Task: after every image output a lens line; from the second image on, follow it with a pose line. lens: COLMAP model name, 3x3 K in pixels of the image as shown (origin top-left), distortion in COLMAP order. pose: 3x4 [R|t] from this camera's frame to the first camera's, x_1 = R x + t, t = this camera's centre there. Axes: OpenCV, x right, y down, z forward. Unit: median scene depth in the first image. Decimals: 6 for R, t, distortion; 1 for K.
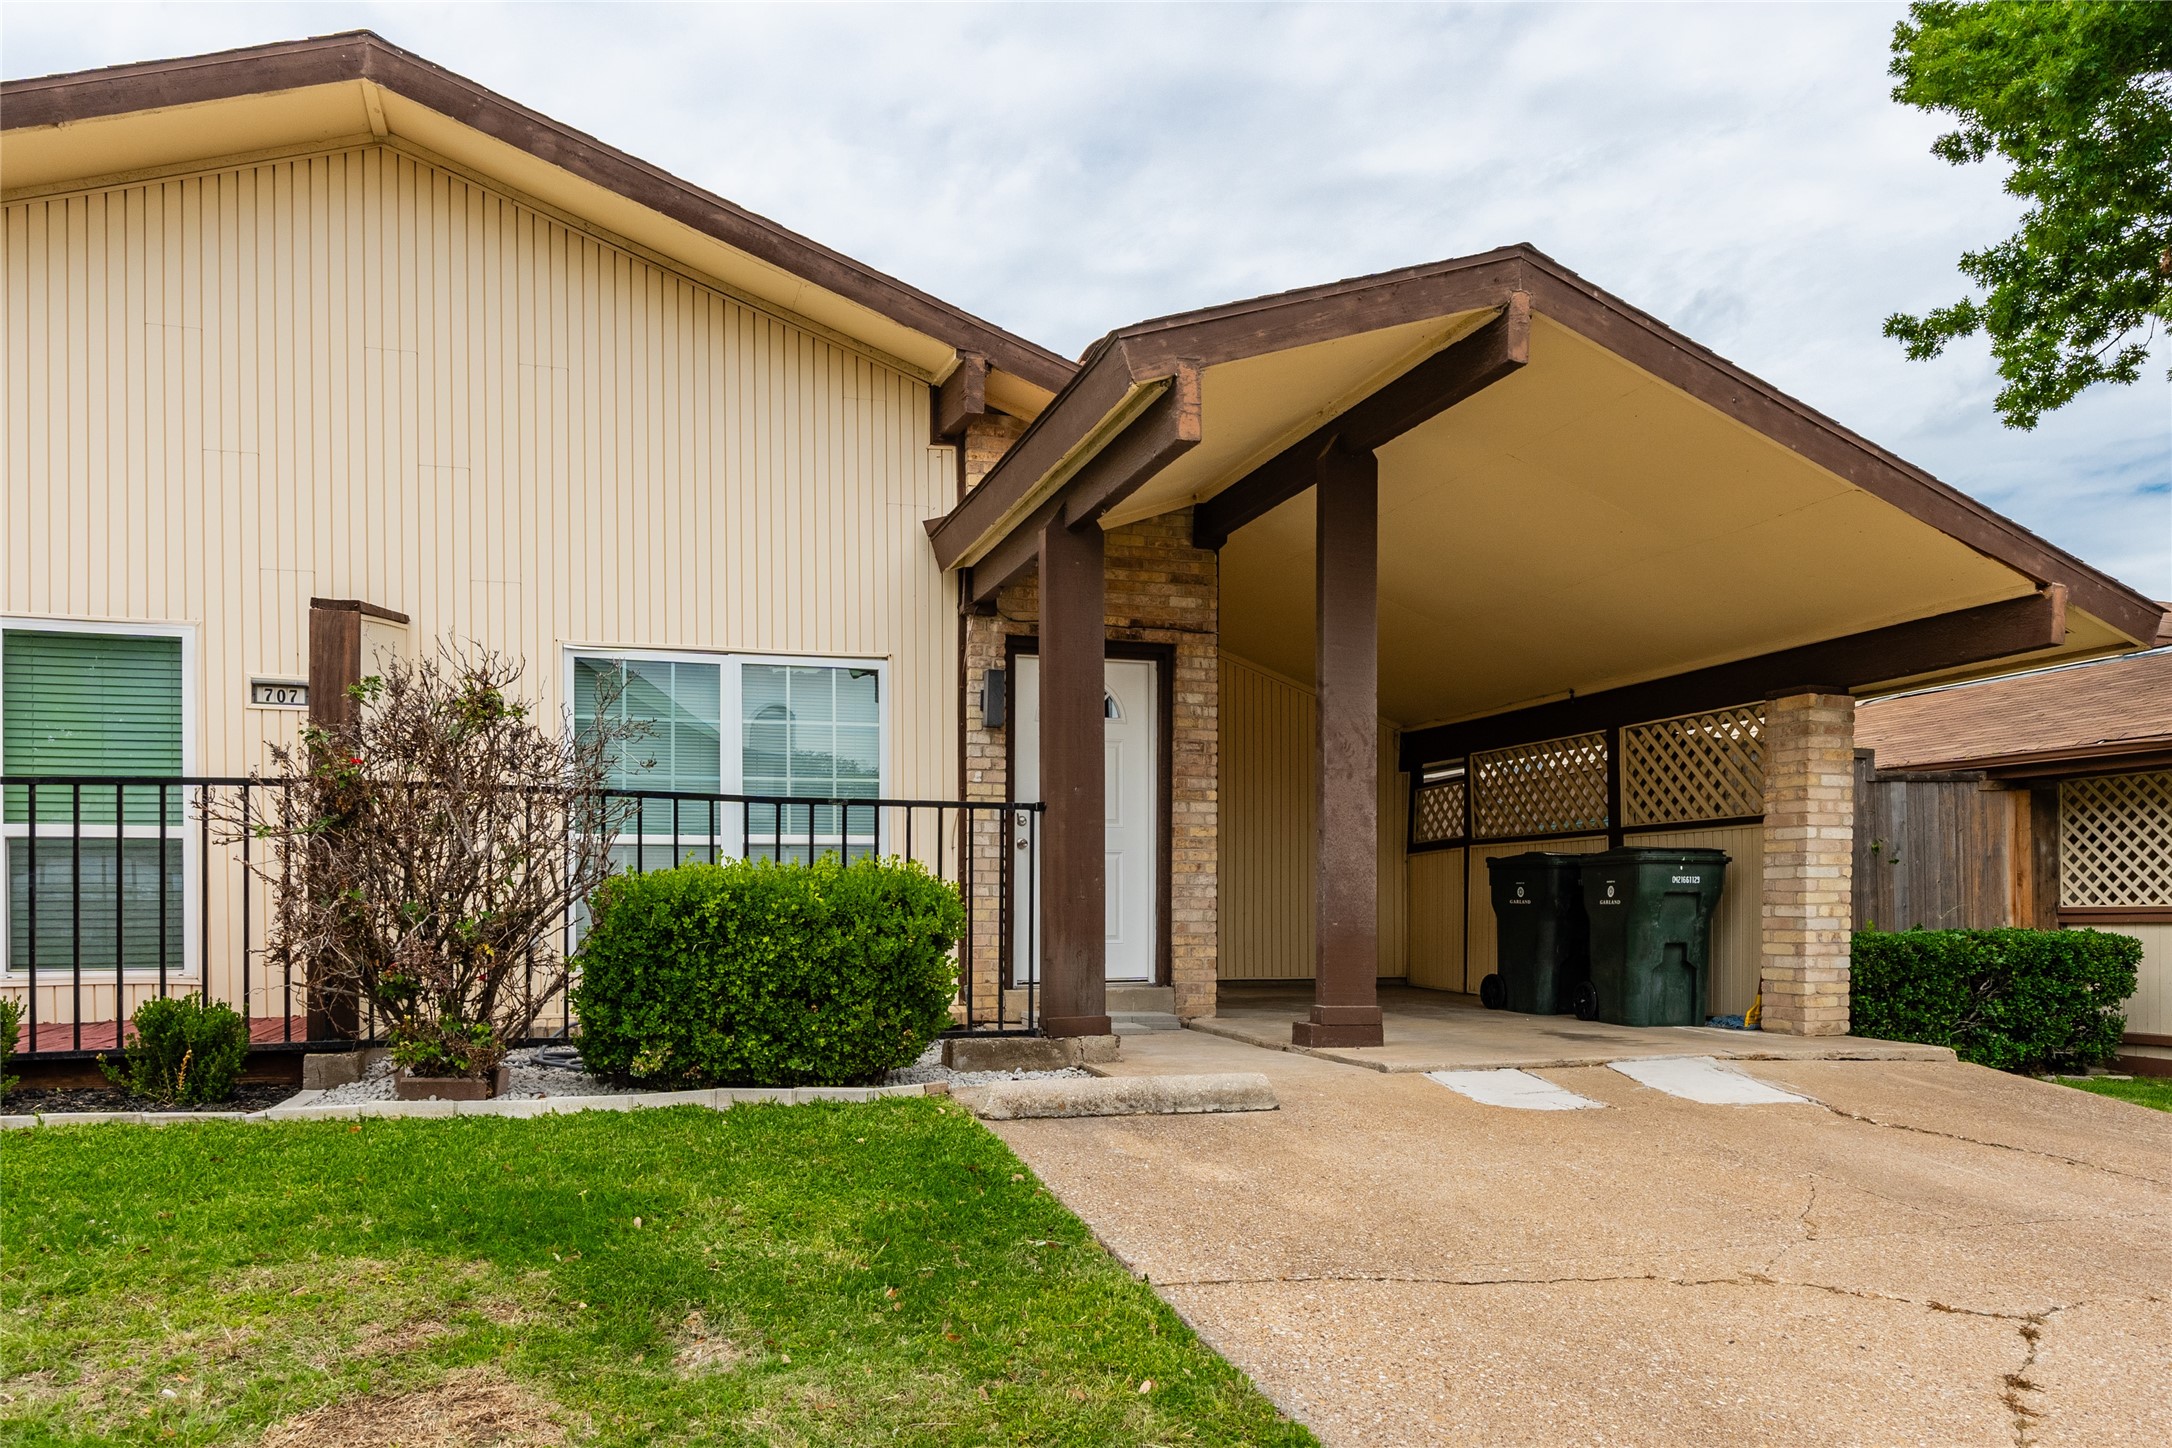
lens RADIAL K [[1722.2, 0, 1349.2], [0, 1722.2, 839.2], [0, 0, 1]] dist [-0.001806, -0.002532]
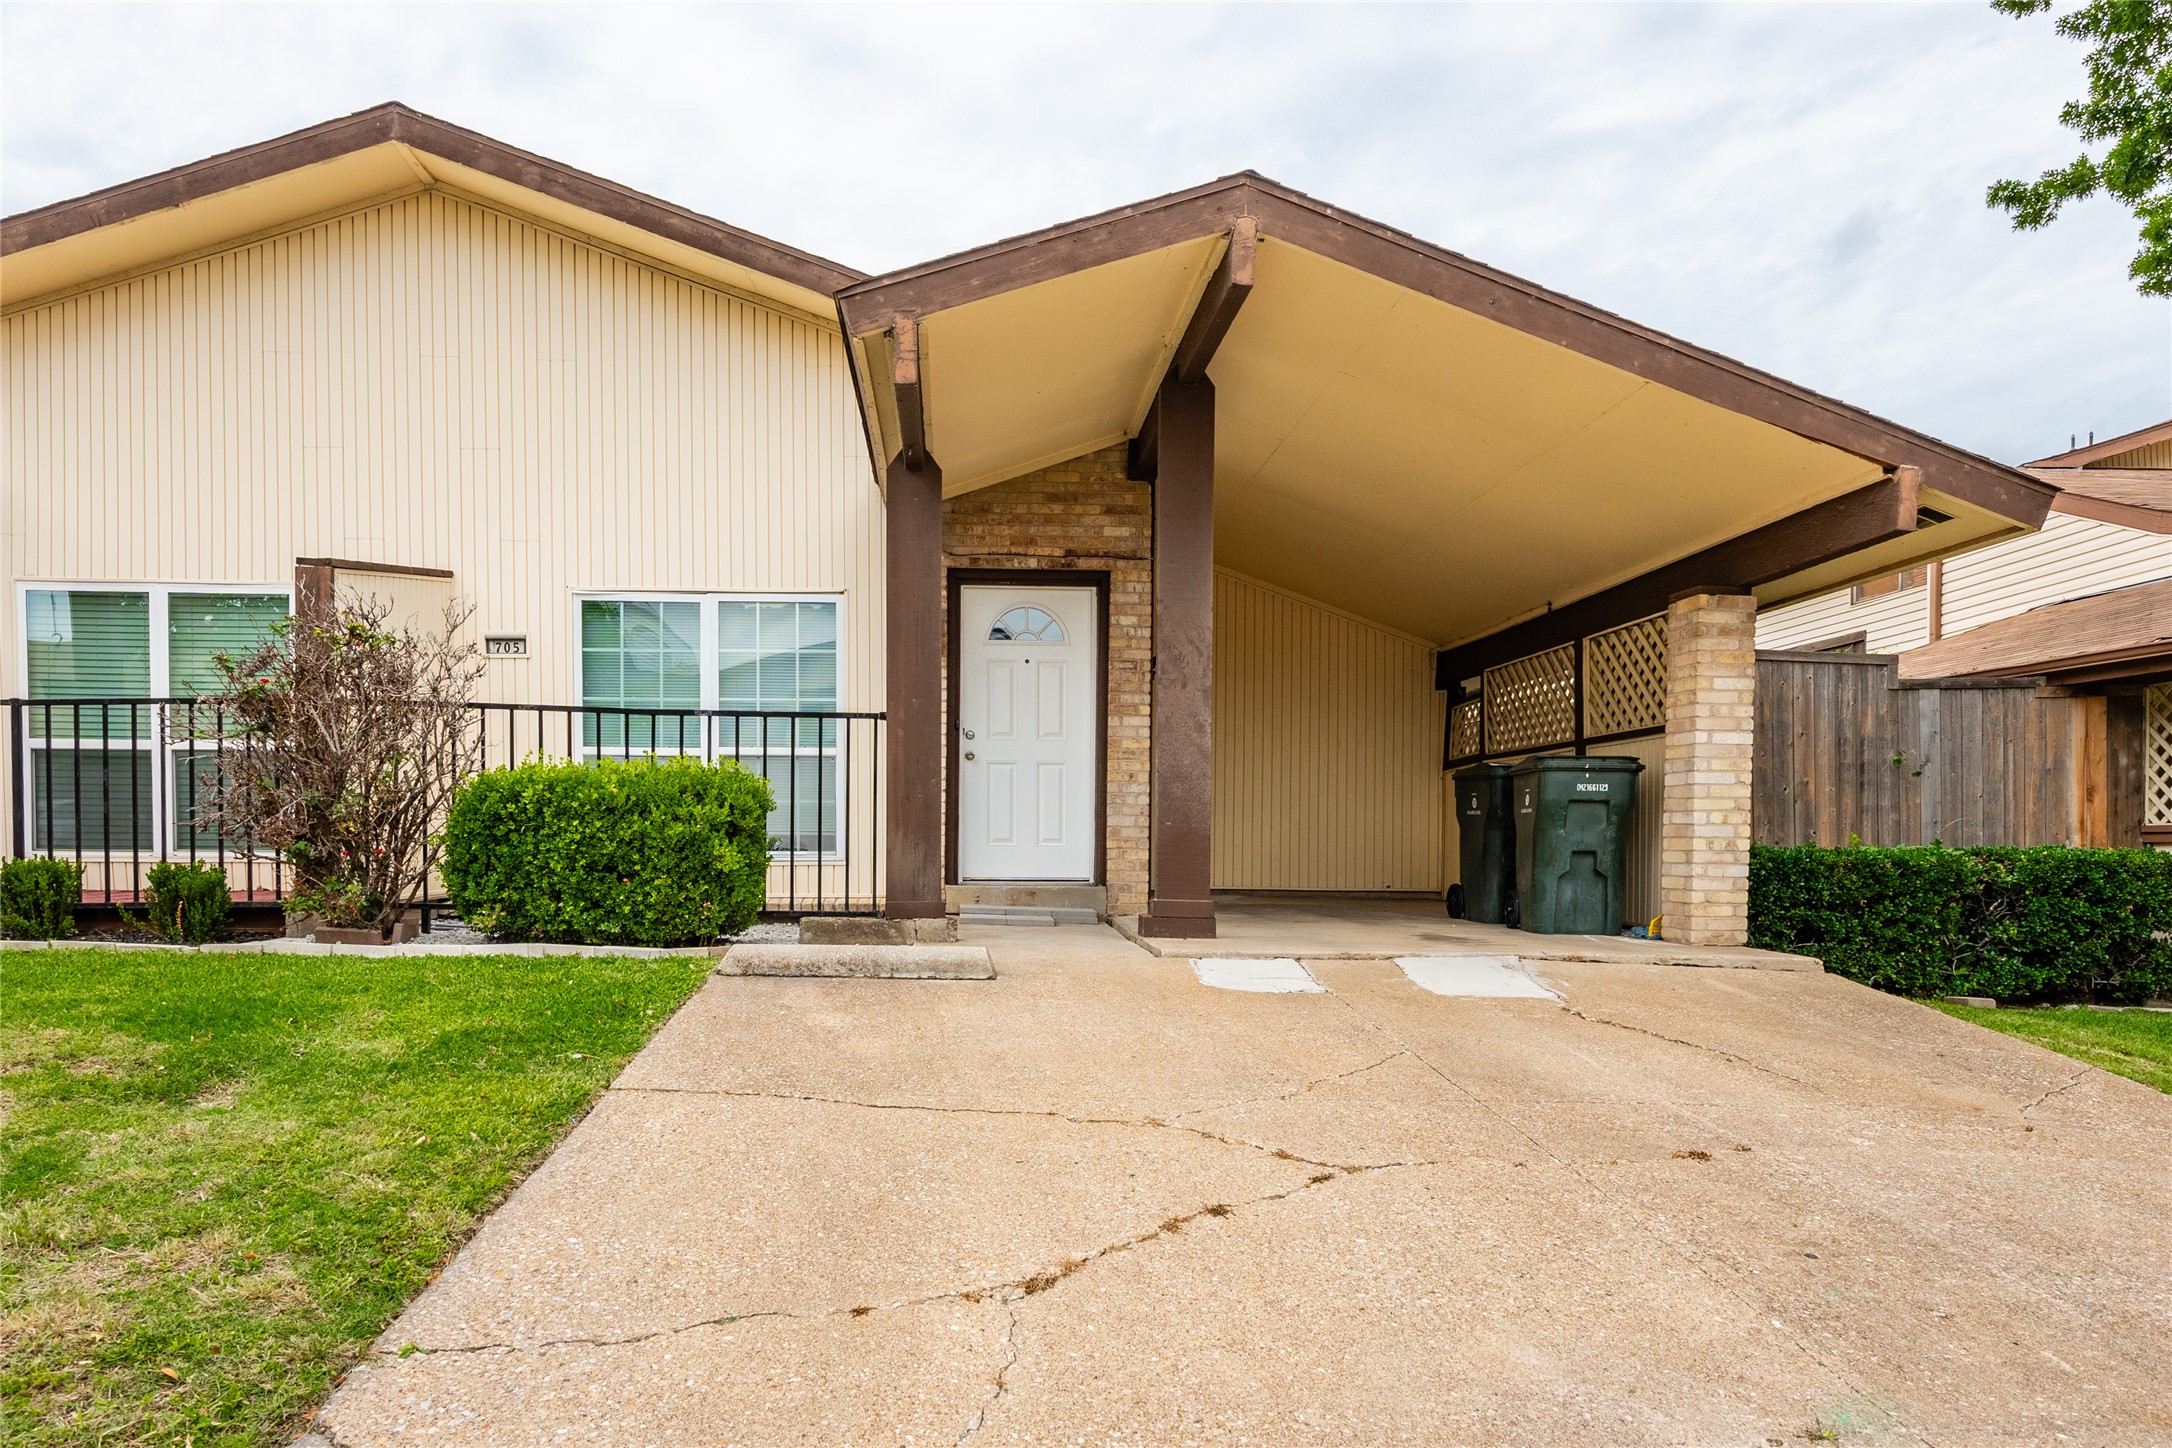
lens RADIAL K [[1705.7, 0, 1217.7], [0, 1705.7, 820.7], [0, 0, 1]] dist [-0.008335, -0.000095]
pose [[0.952649, 0.003892, -0.304047, 0.299320], [0.003297, 0.999727, 0.023128, 0.019931], [0.304054, -0.023035, 0.952376, -0.004446]]
